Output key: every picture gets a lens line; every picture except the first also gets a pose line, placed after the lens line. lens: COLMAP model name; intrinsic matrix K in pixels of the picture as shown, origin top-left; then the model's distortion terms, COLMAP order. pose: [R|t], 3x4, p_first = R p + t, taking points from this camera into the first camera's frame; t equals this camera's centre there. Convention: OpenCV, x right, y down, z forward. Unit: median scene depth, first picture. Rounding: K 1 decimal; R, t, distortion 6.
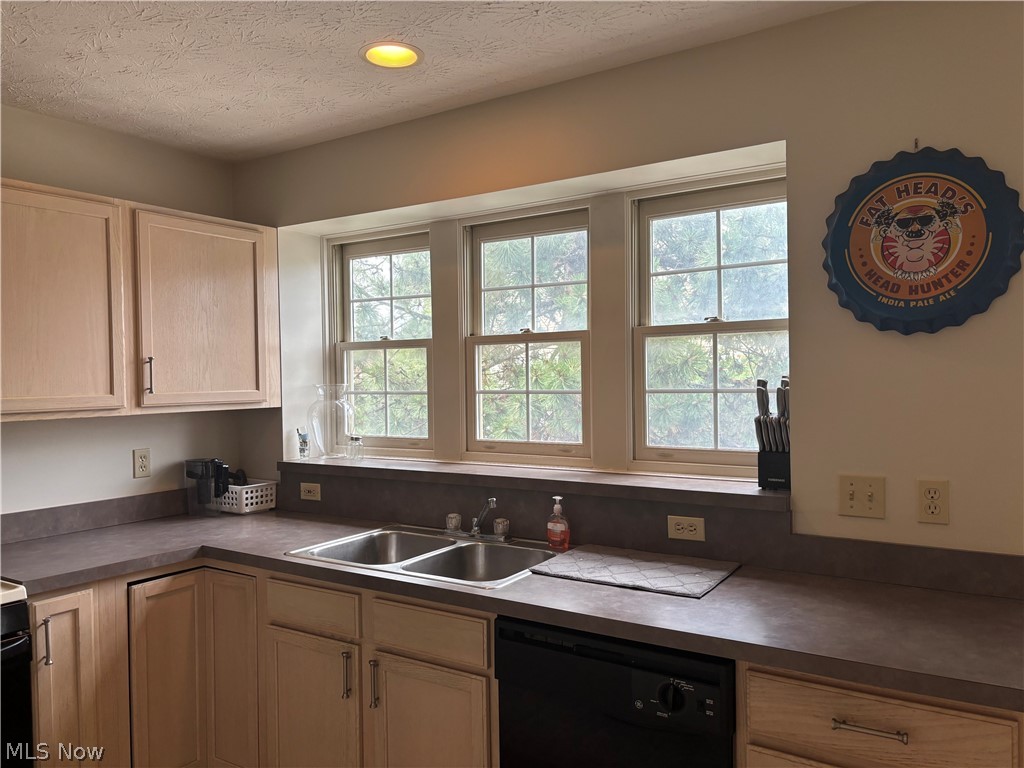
lens RADIAL K [[768.9, 0, 512.0], [0, 768.9, 384.0], [0, 0, 1]] dist [0.007969, -0.015905]
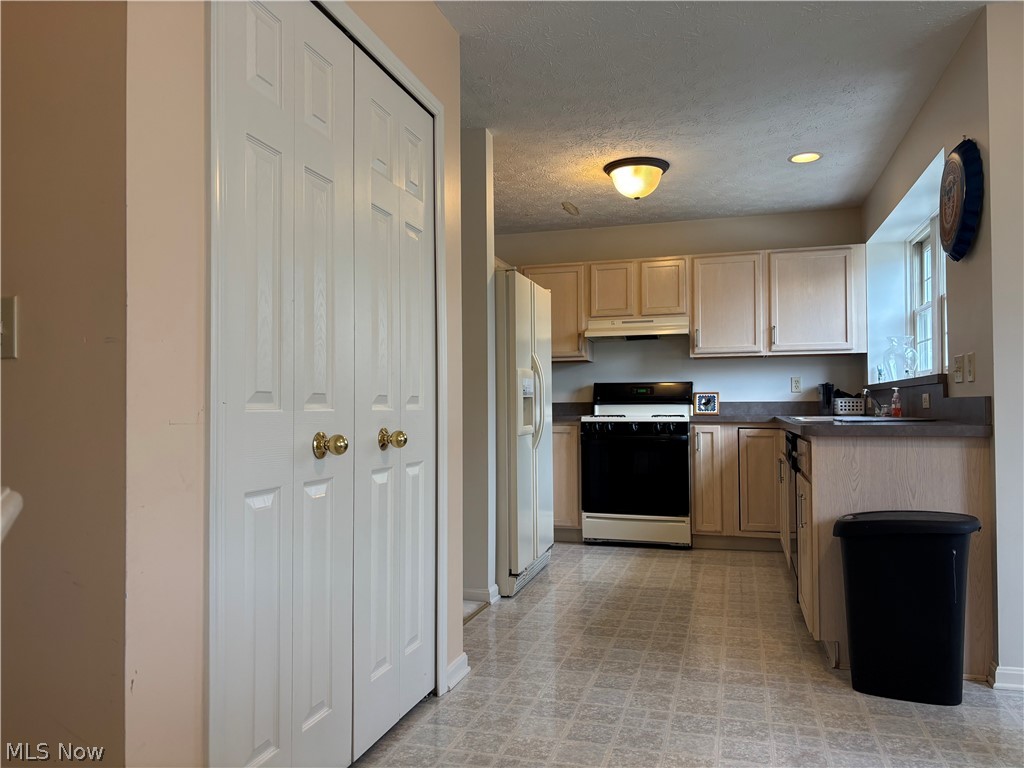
lens RADIAL K [[768.9, 0, 512.0], [0, 768.9, 384.0], [0, 0, 1]] dist [0.007969, -0.015905]
pose [[0.299633, -0.012377, -0.953974, 1.201388], [-0.005707, 0.999875, -0.014765, 0.145383], [0.954038, 0.009868, 0.299524, -0.238371]]
